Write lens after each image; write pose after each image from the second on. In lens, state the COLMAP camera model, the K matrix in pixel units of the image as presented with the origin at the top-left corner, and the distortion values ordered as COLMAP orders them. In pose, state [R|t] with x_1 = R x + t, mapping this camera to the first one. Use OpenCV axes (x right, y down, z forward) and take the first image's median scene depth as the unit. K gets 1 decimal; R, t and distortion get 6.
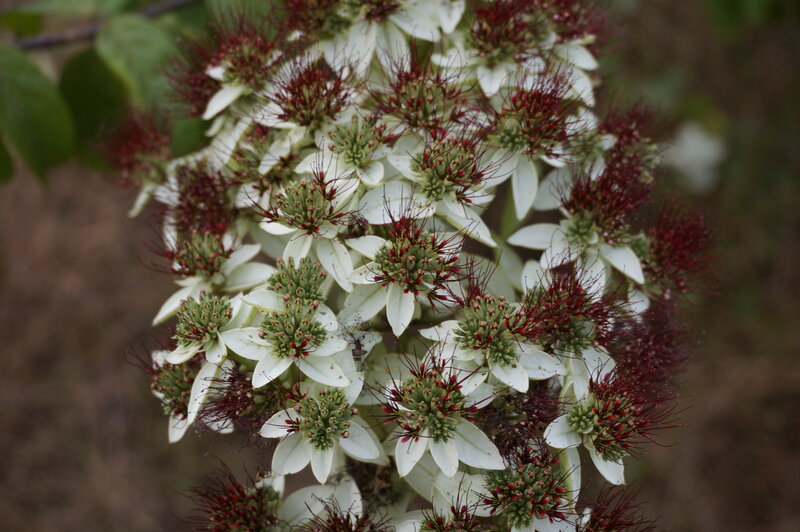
lens RADIAL K [[1307.0, 0, 400.9], [0, 1307.0, 265.8], [0, 0, 1]] dist [0.013078, 0.000000]
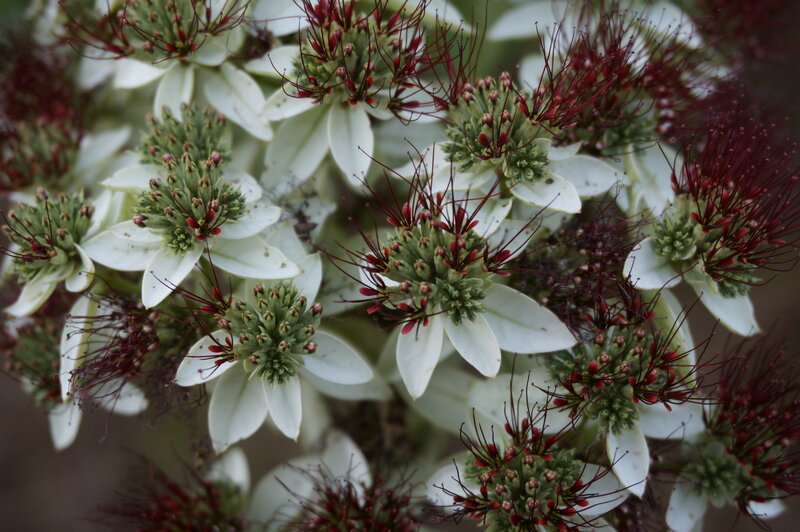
lens RADIAL K [[1278.9, 0, 399.0], [0, 1278.9, 266.6], [0, 0, 1]] dist [0.082321, 0.000000]
pose [[0.971980, -0.232981, 0.031236, -0.011854], [0.234090, 0.971455, -0.038434, 0.122666], [-0.021390, 0.044670, 0.998773, 0.390121]]
